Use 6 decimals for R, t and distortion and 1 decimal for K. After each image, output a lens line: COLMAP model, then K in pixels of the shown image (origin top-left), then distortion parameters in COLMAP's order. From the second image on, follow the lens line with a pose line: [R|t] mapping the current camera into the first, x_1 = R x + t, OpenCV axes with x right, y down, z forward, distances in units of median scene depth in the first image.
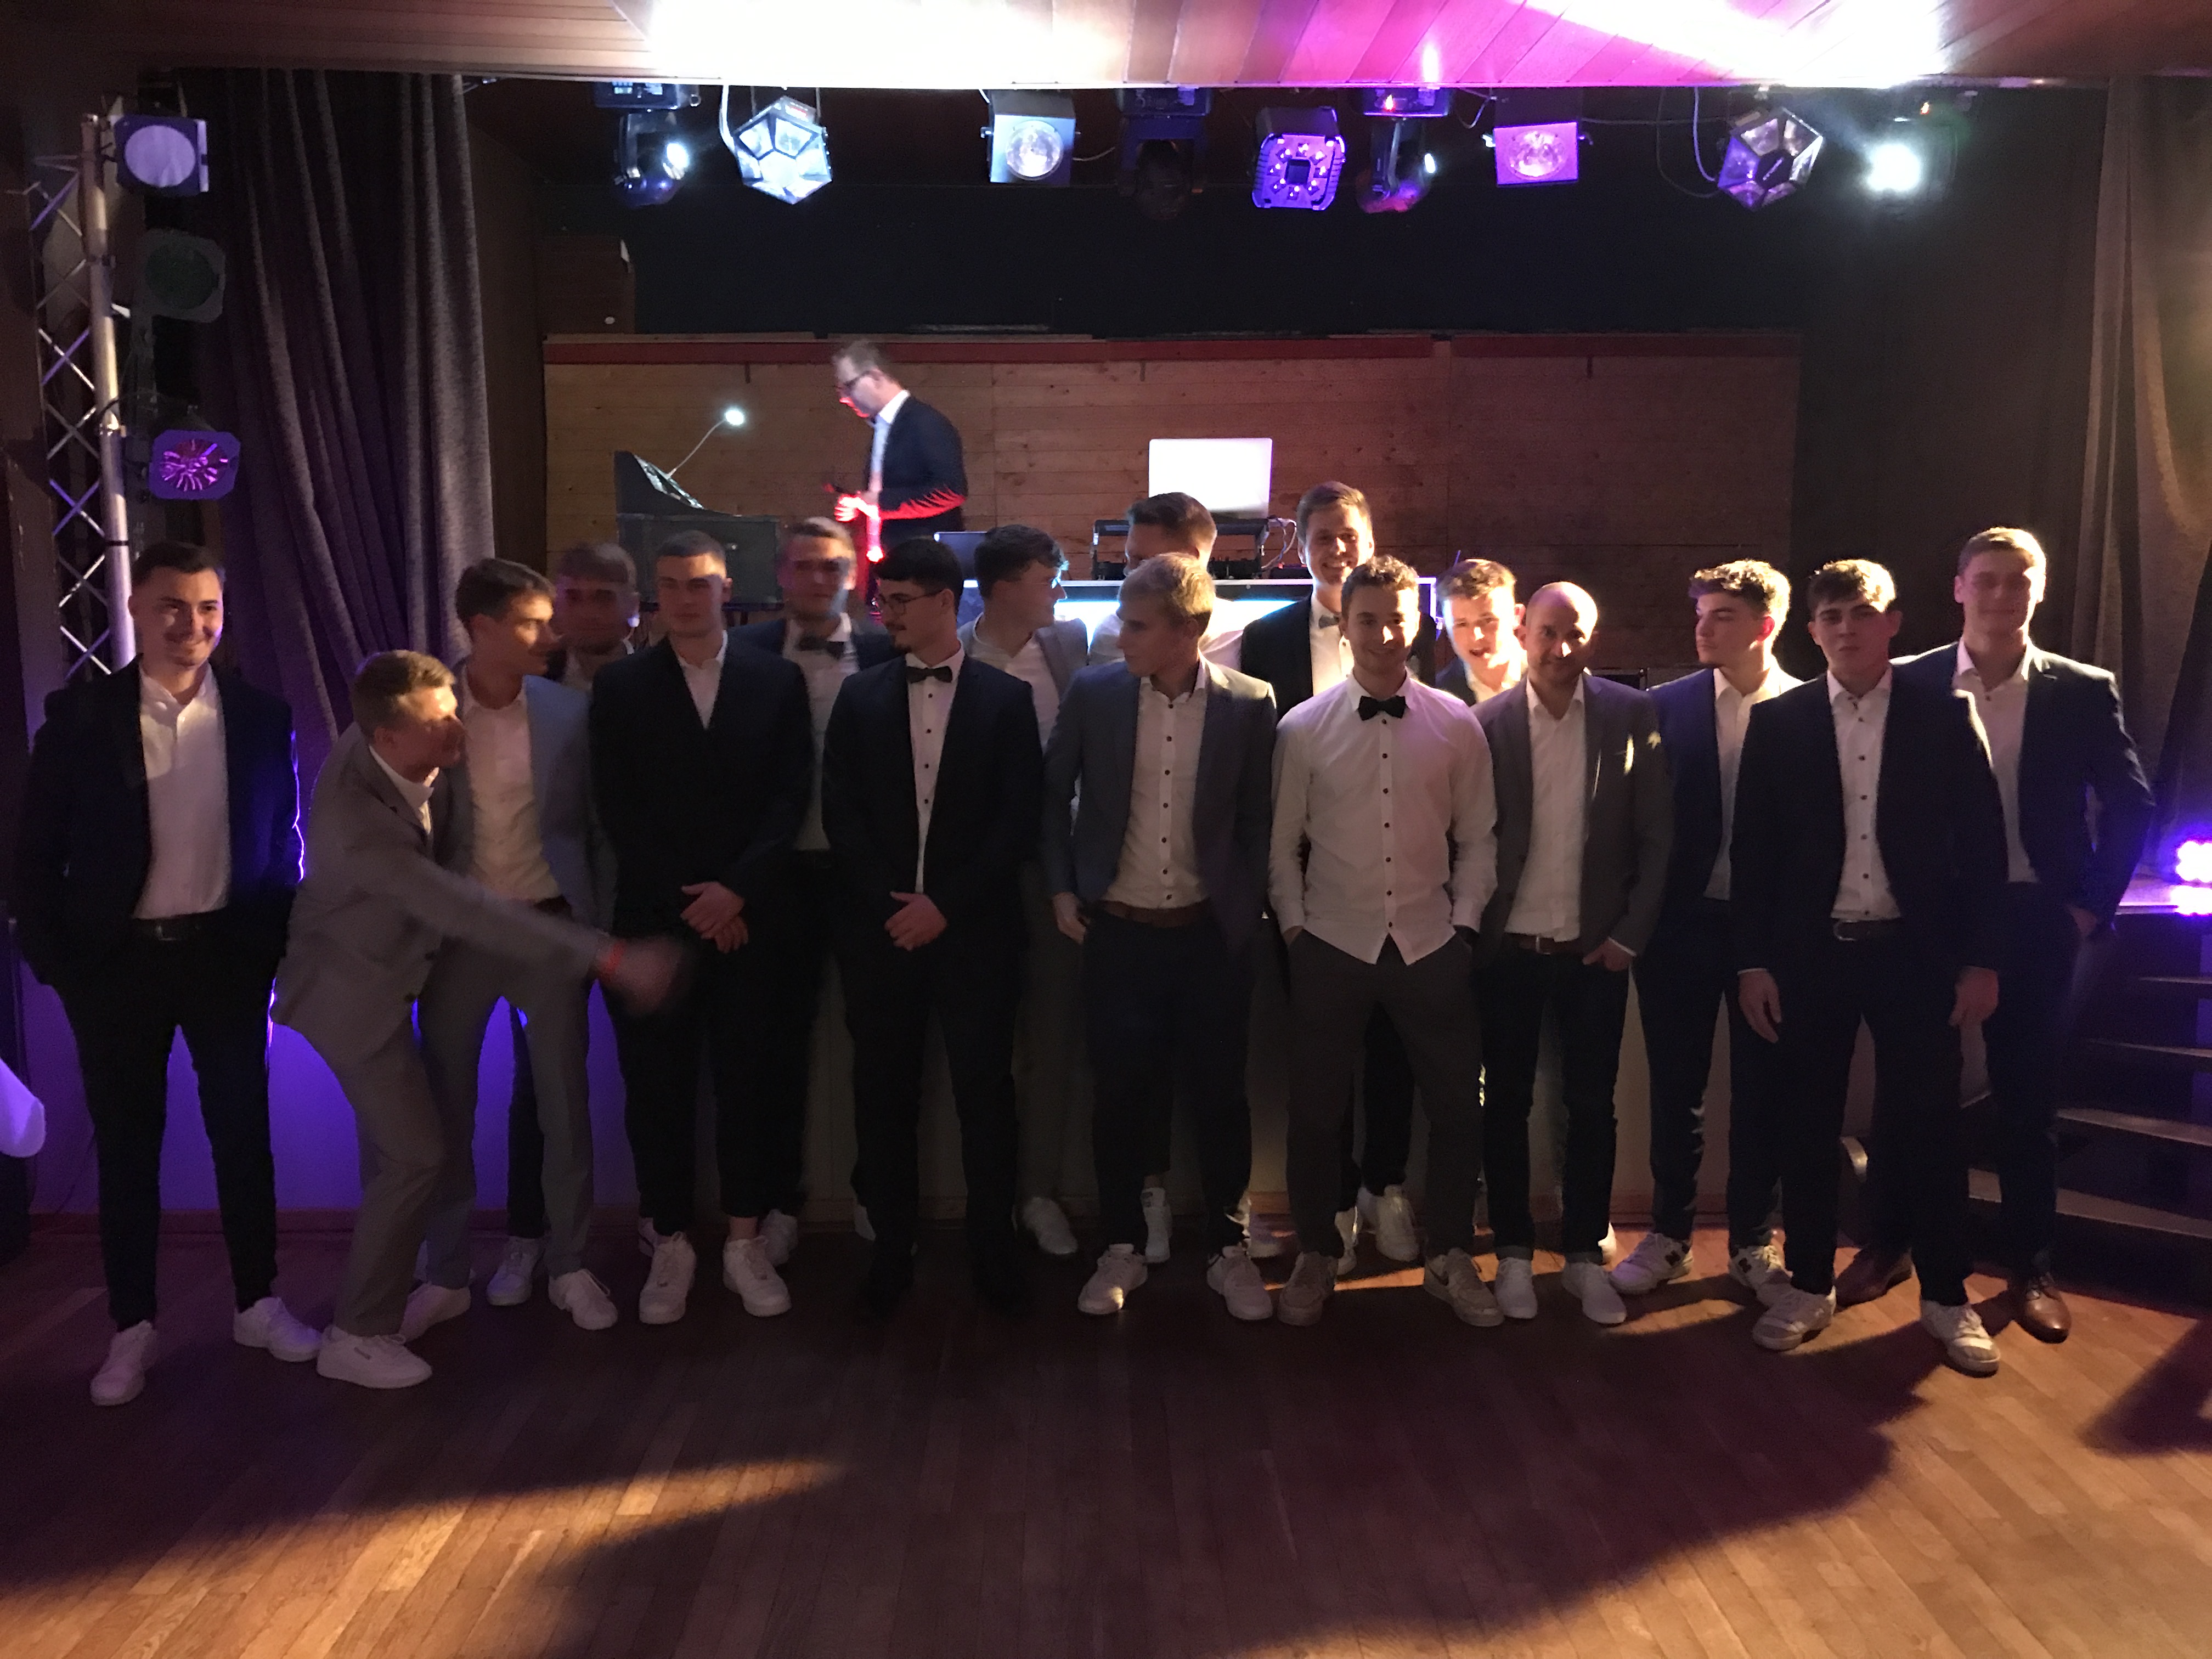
lens RADIAL K [[1816.3, 0, 1093.7], [0, 1816.3, 849.0], [0, 0, 1]] dist [0.003995, -0.000954]
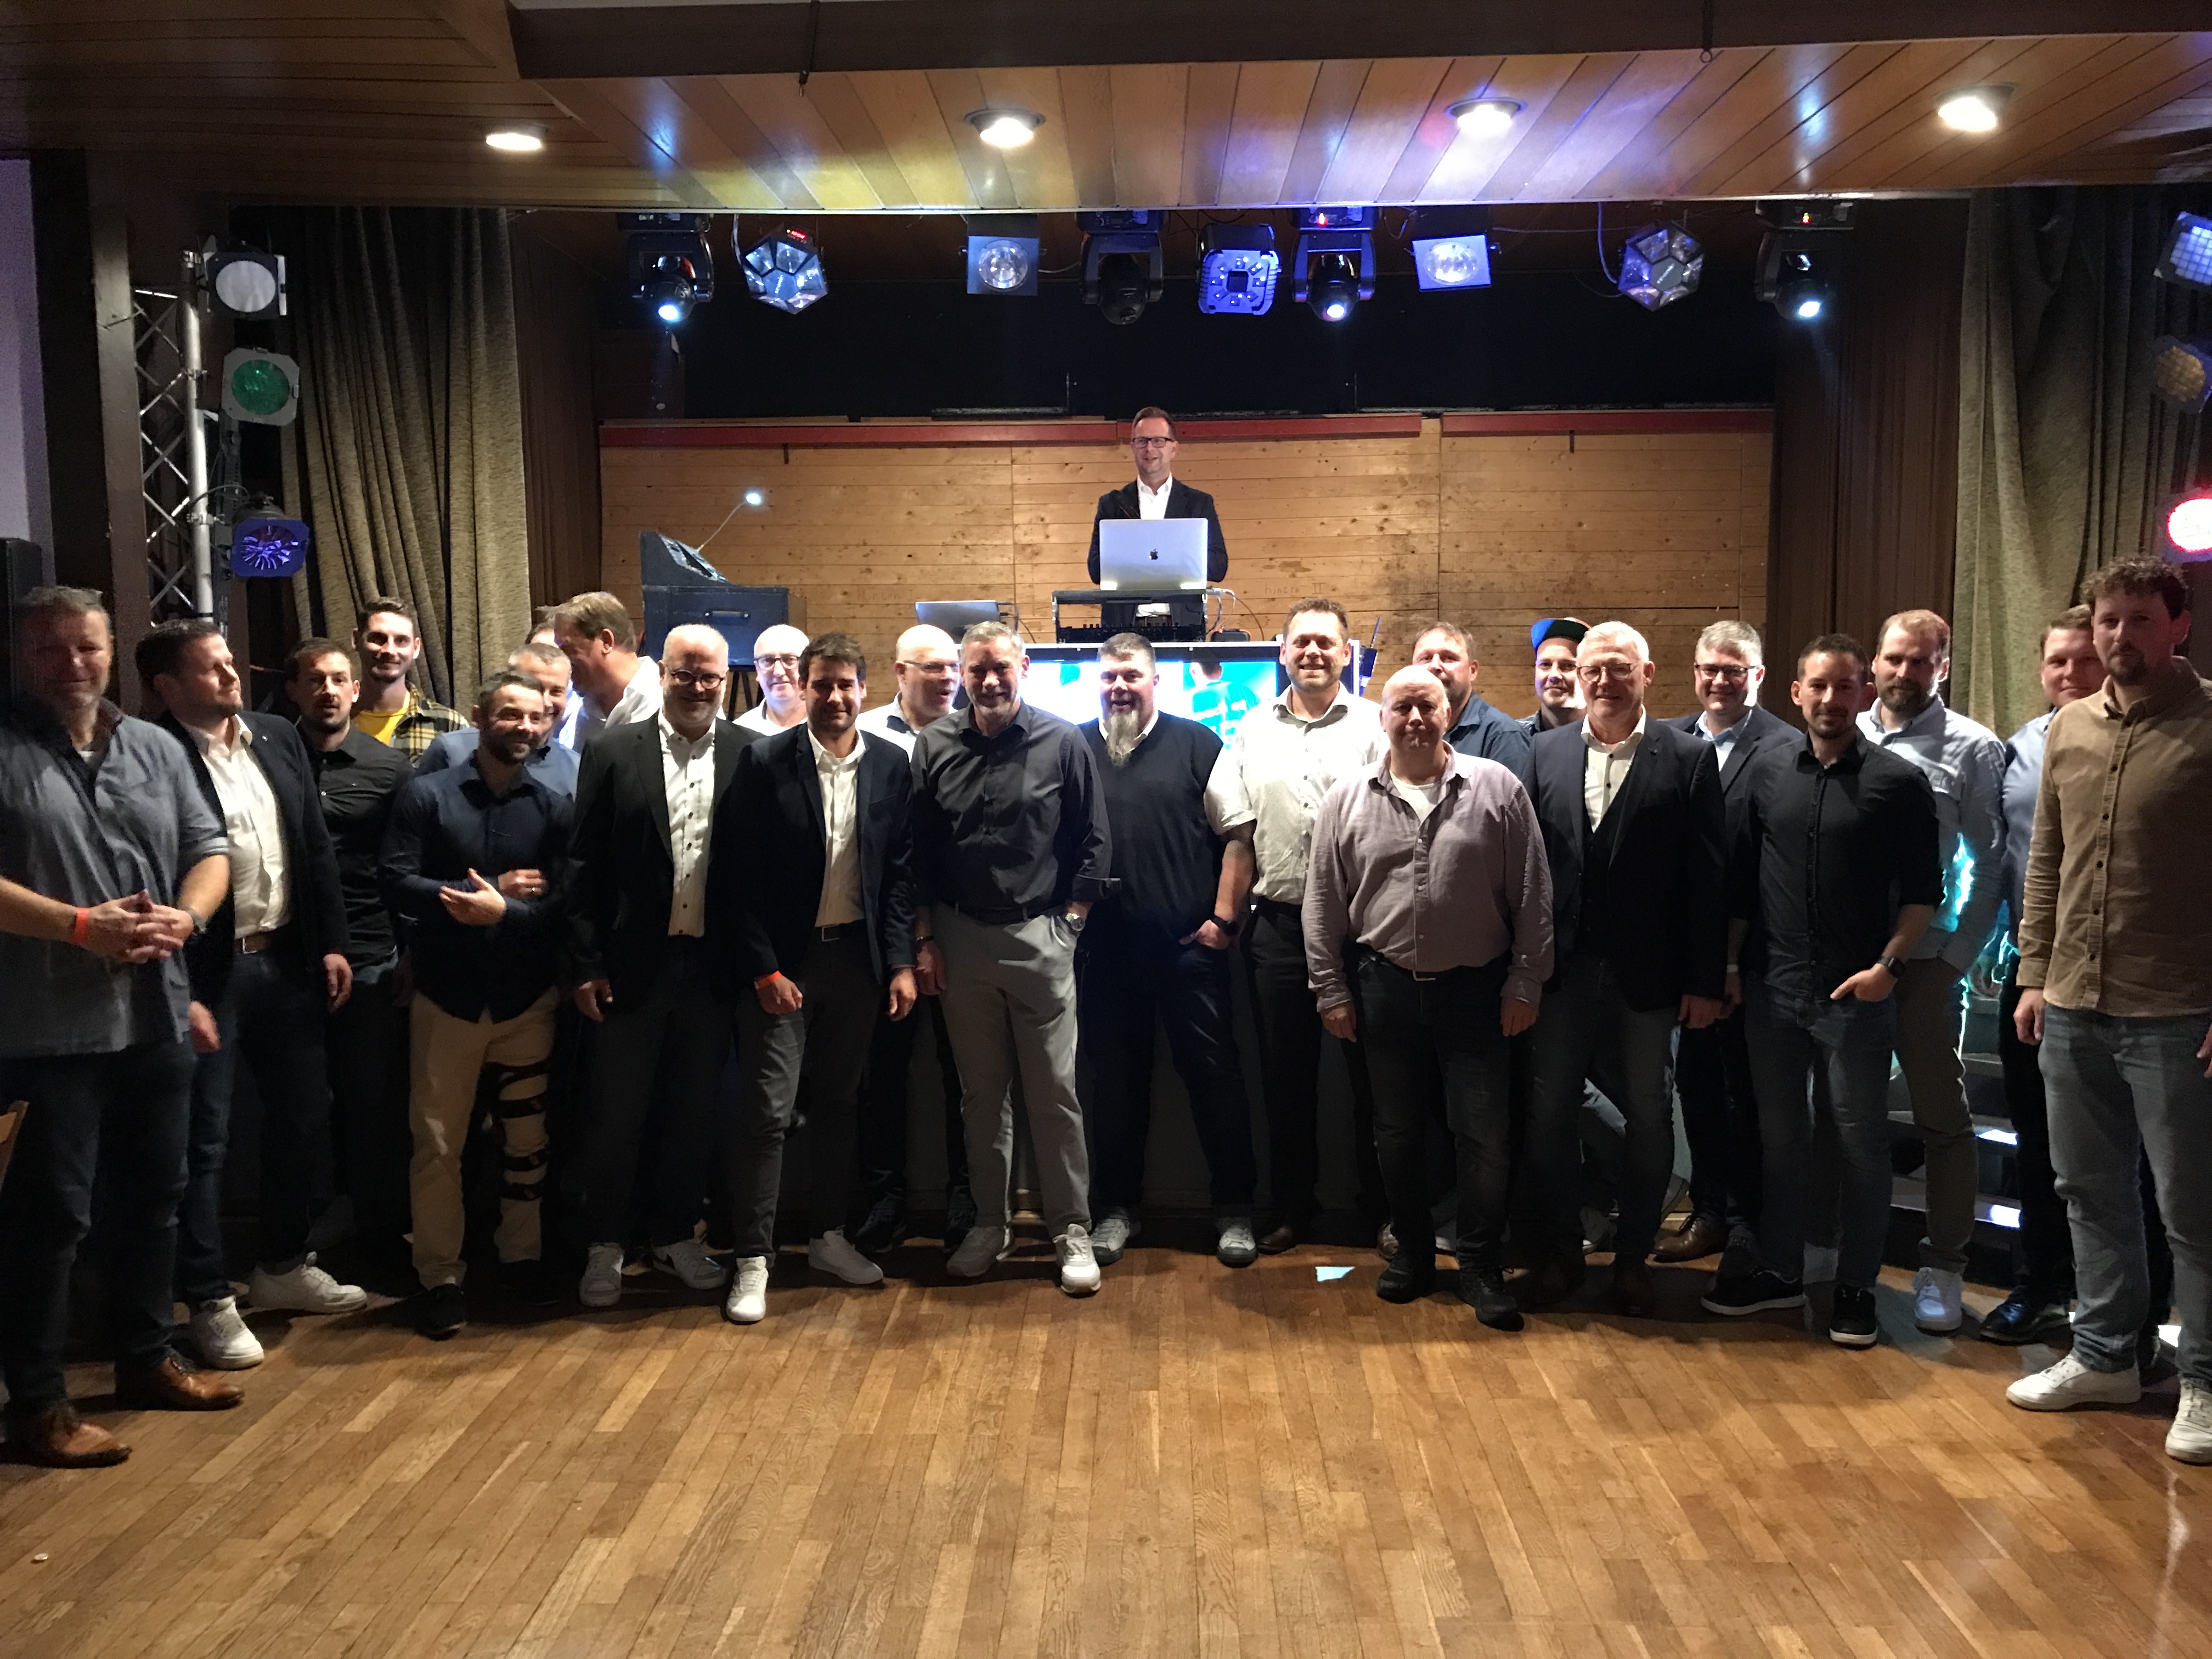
lens RADIAL K [[1816.3, 0, 1093.7], [0, 1816.3, 849.0], [0, 0, 1]] dist [0.003995, -0.000954]
pose [[0.998983, 0.001214, -0.045076, 0.079163], [-0.002767, 0.999404, -0.034422, 0.018840], [0.045007, 0.034511, 0.998390, -0.122833]]
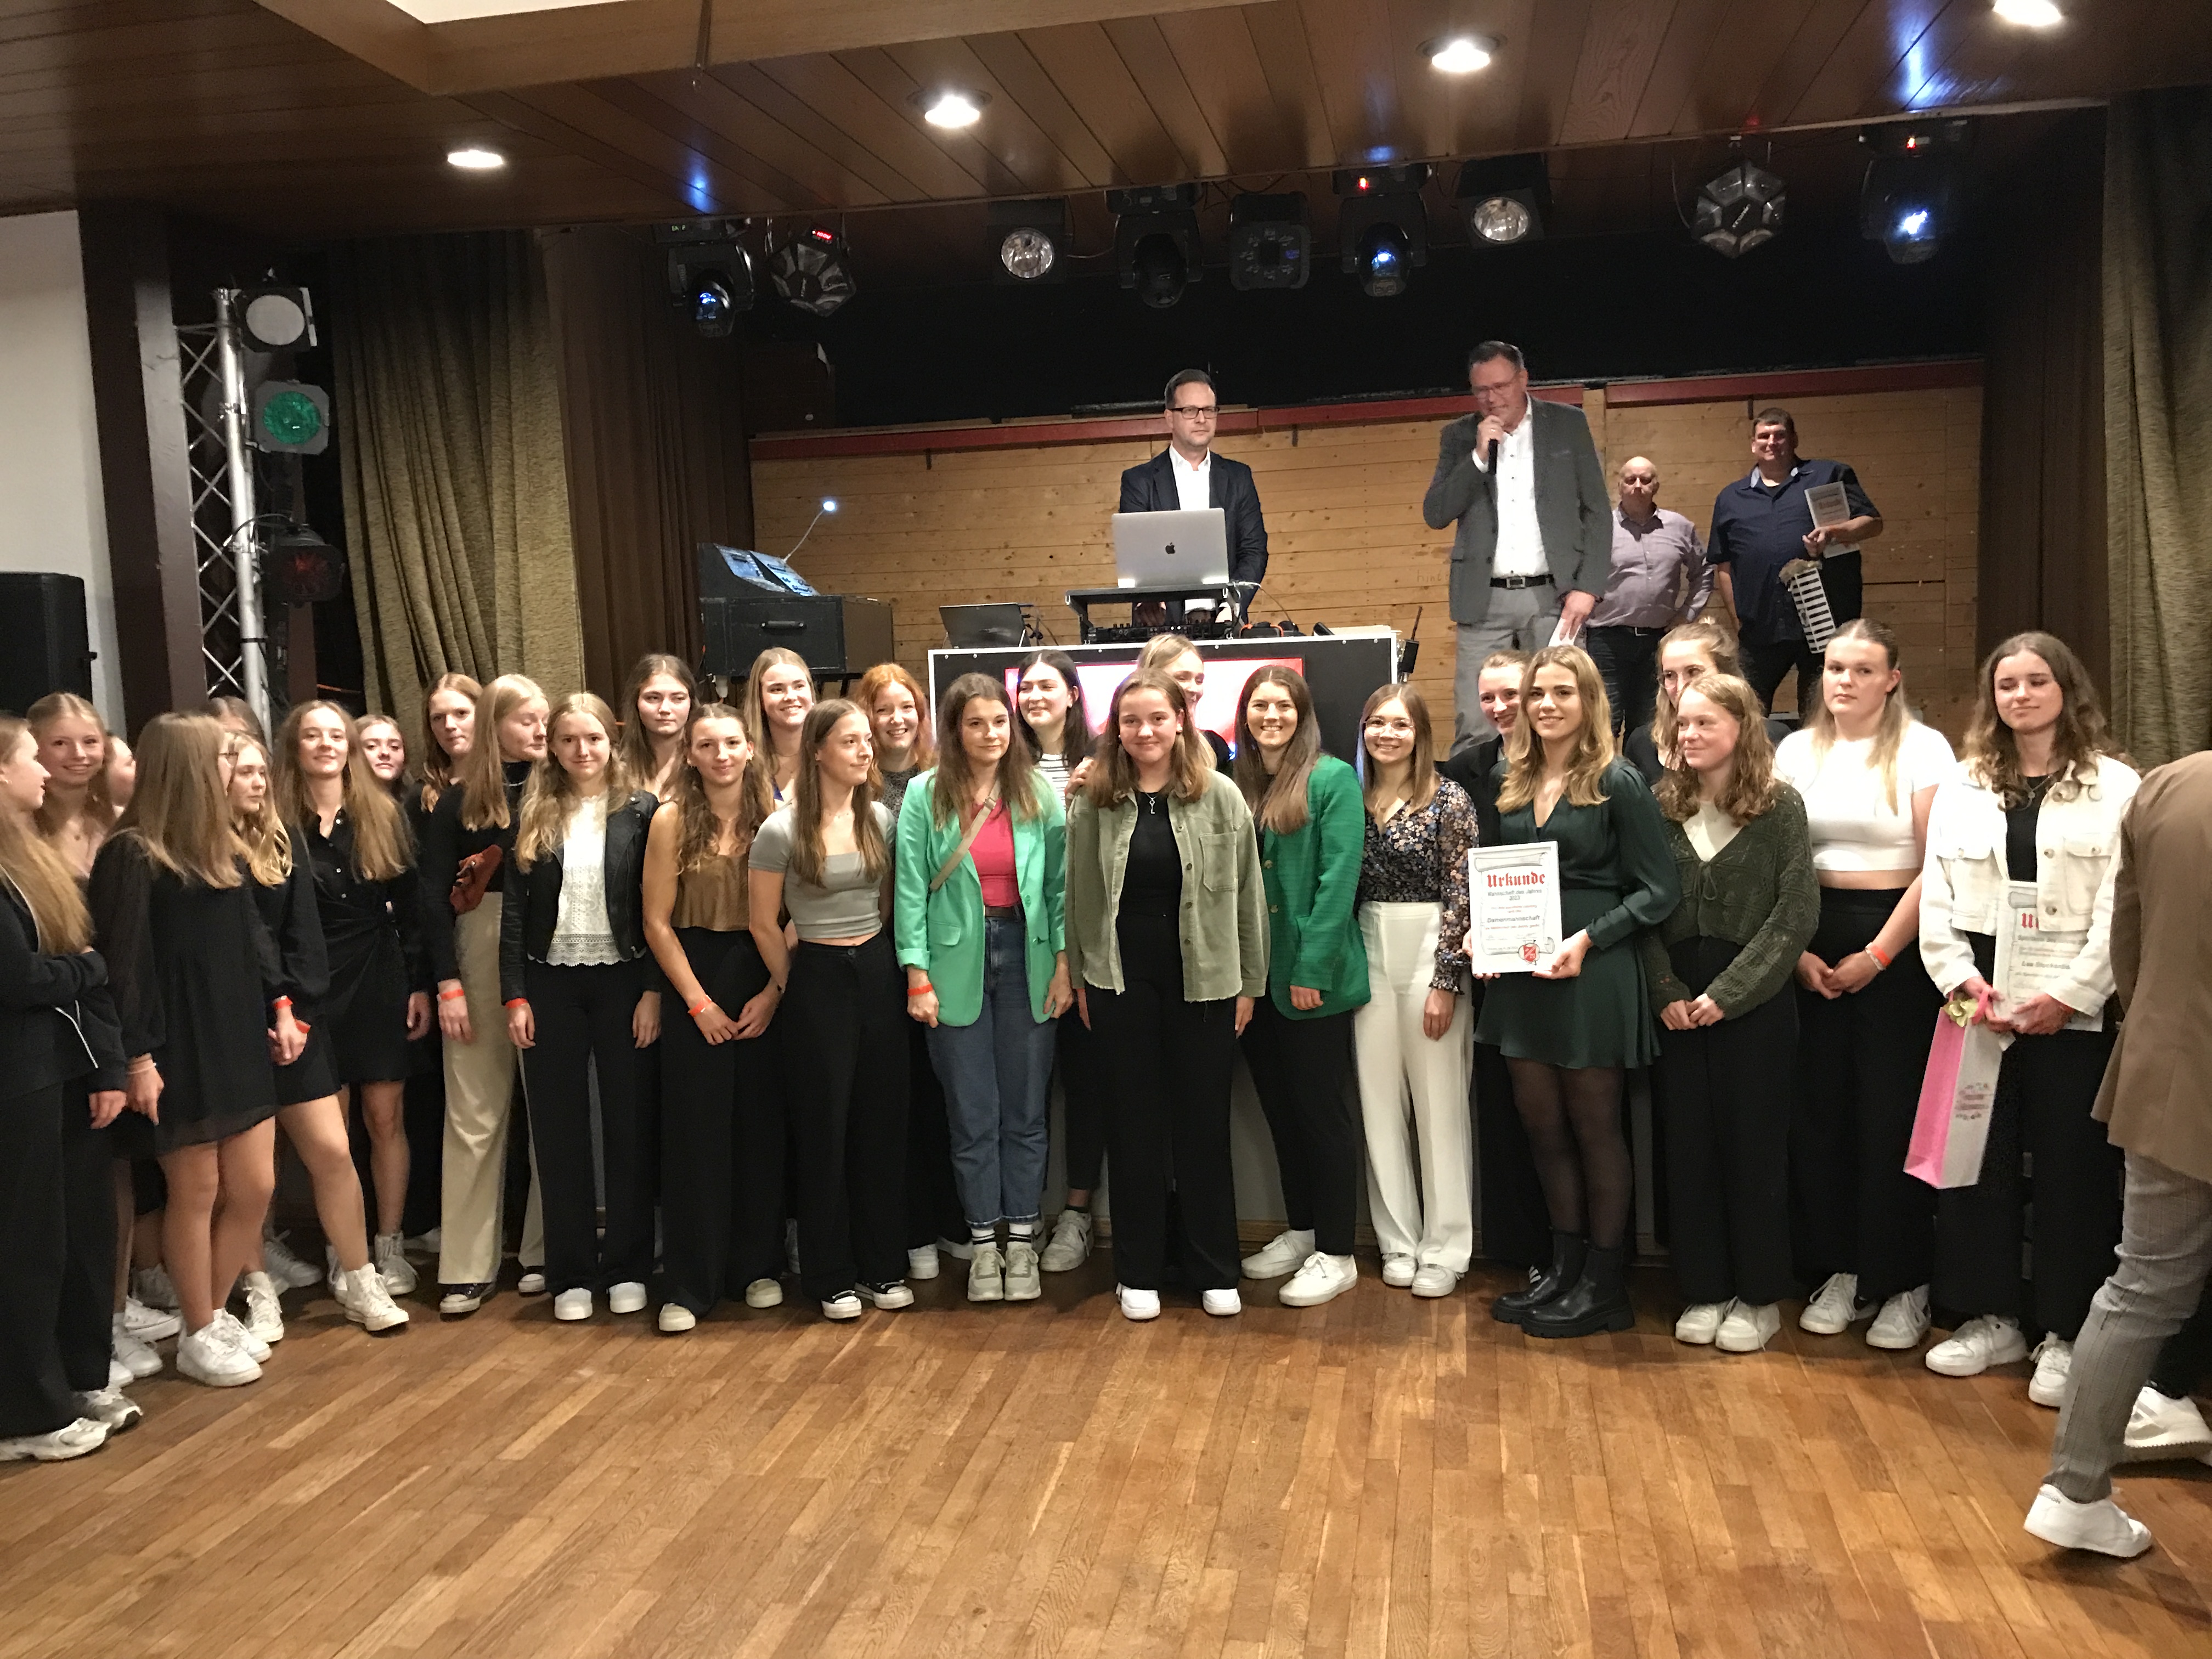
lens RADIAL K [[1816.3, 0, 1093.7], [0, 1816.3, 849.0], [0, 0, 1]] dist [0.003995, -0.000954]
pose [[0.977060, -0.007354, -0.212836, 0.249764], [0.000349, 0.999457, -0.032933, 0.009167], [0.212963, 0.032103, 0.976533, -0.048428]]
